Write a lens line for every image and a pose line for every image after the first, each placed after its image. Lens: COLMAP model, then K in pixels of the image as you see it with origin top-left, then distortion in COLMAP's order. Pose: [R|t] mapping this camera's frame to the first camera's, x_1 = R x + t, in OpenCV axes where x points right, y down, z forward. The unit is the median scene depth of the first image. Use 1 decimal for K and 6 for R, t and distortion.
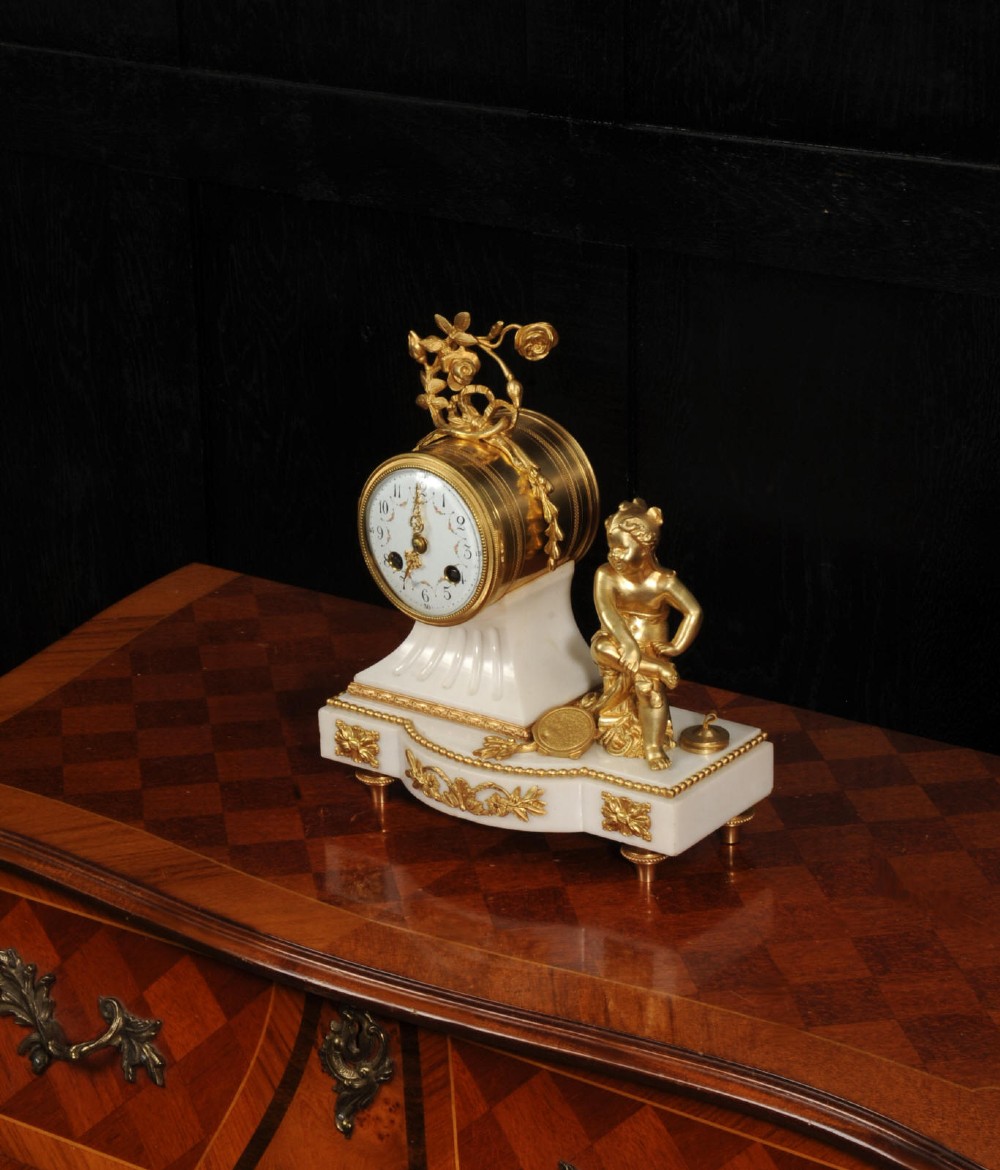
lens RADIAL K [[2836.5, 0, 604.8], [0, 2836.5, 587.3], [0, 0, 1]] dist [0.283120, -0.341327]
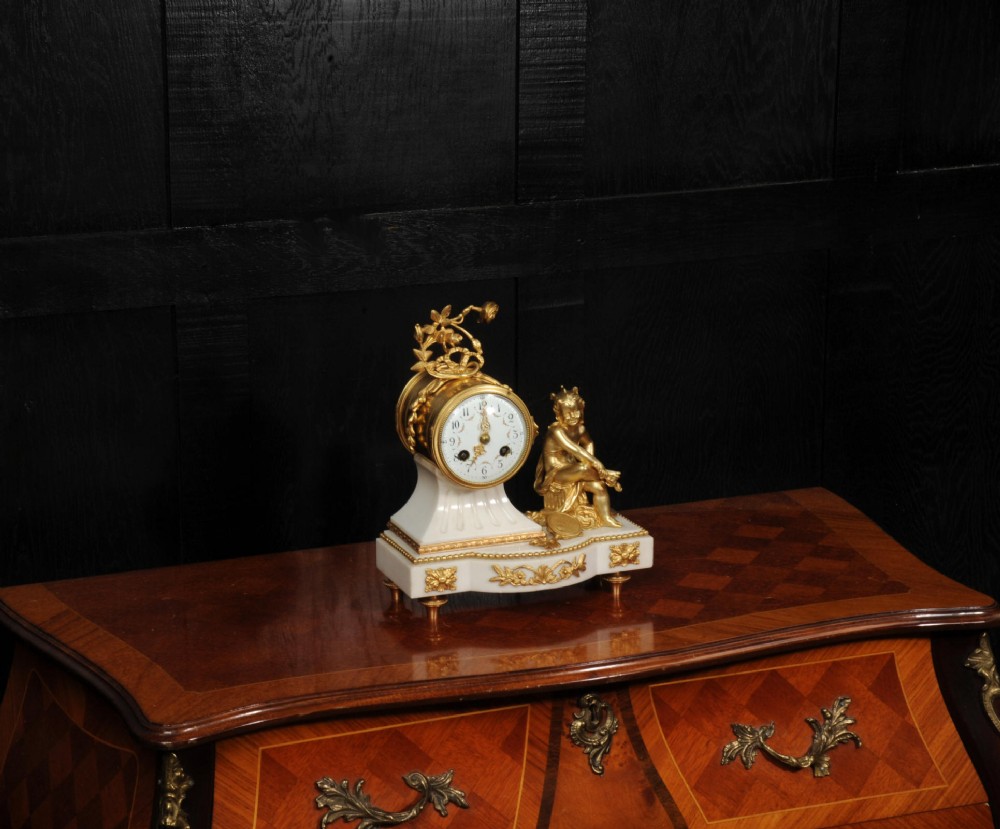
lens RADIAL K [[2096.7, 0, 388.9], [0, 2096.7, 416.2], [0, 0, 1]] dist [0.277780, 0.035127]
pose [[0.587308, -0.195482, 0.785402, -1.070837], [0.289559, 0.956915, 0.021645, -0.071407], [-0.755795, 0.214708, 0.618607, 0.271854]]
